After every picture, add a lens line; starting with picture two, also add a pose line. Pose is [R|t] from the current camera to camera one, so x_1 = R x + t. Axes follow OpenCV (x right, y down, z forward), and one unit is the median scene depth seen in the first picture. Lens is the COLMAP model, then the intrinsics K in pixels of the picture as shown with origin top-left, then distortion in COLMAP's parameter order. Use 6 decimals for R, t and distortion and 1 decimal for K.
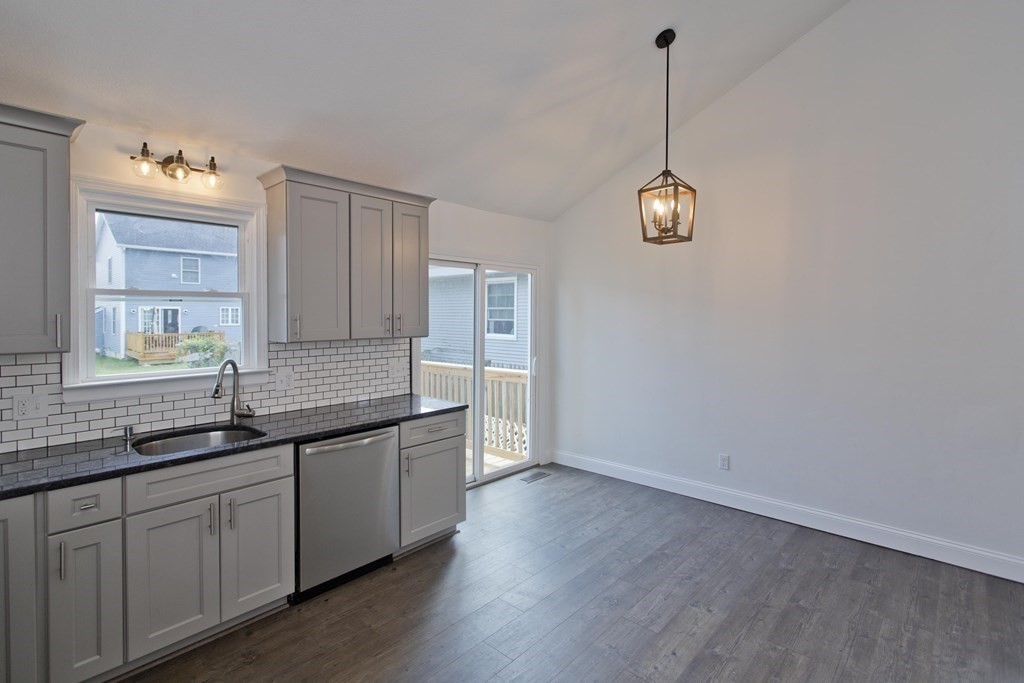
lens RADIAL K [[492.2, 0, 510.2], [0, 492.2, 315.9], [0, 0, 1]] dist [0.002874, 0.003445]
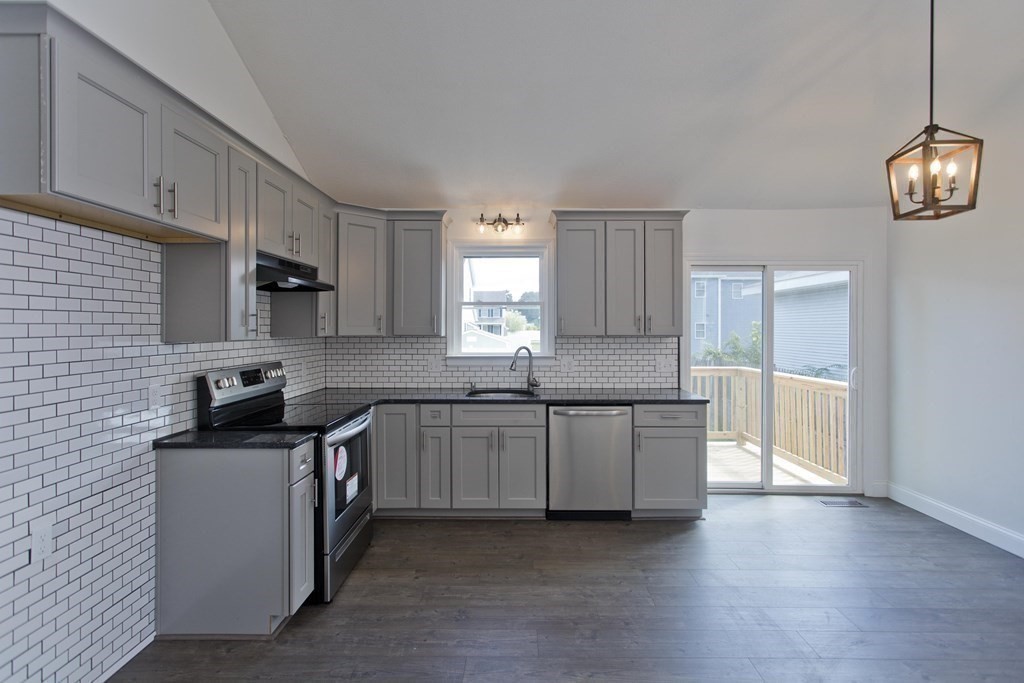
lens RADIAL K [[492.2, 0, 515.1], [0, 492.2, 323.5], [0, 0, 1]] dist [0.002874, 0.003445]
pose [[0.670309, -0.009020, -0.742027, 0.457930], [-0.003565, 0.999875, -0.015374, 0.037111], [0.742073, 0.012951, 0.670194, -0.022831]]
